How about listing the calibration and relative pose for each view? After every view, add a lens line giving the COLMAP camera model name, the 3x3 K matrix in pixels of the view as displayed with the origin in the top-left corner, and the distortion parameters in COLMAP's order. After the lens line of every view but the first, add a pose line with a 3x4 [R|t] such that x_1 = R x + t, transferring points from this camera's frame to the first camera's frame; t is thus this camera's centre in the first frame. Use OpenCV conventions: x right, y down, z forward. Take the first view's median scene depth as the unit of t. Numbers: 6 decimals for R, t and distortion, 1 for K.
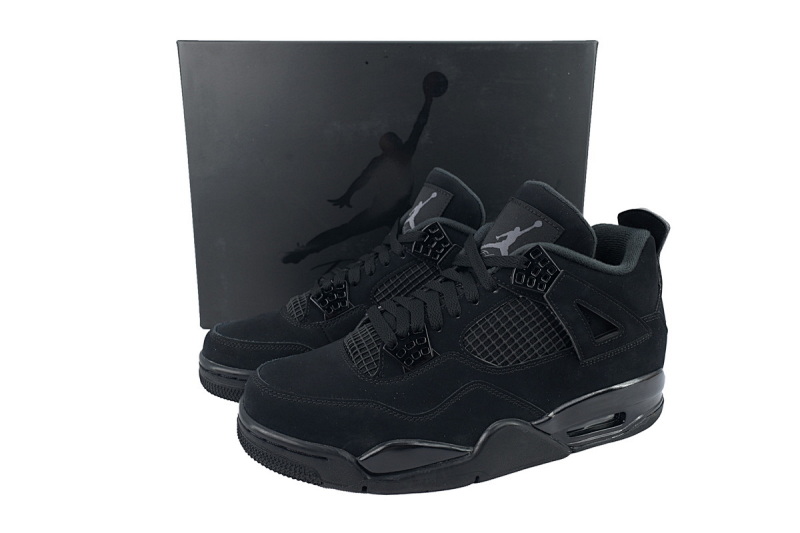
lens RADIAL K [[589.0, 0, 400.0], [0, 589.0, 266.5], [0, 0, 1]] dist [-0.001182, -0.000457]
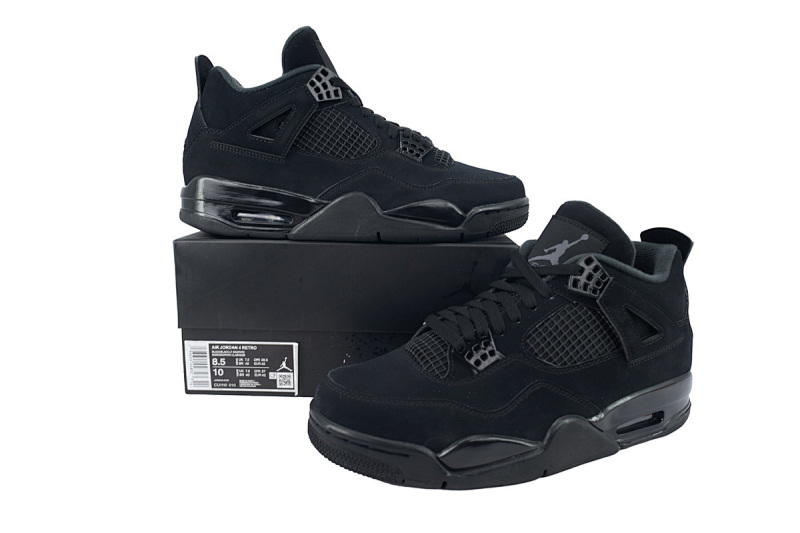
lens RADIAL K [[589.0, 0, 400.0], [0, 589.0, 266.5], [0, 0, 1]] dist [-0.001182, -0.000457]
pose [[0.995738, -0.002005, 0.092204, -0.218252], [0.008931, 0.997162, -0.074758, 0.063849], [-0.091792, 0.075263, 0.992930, -0.057607]]
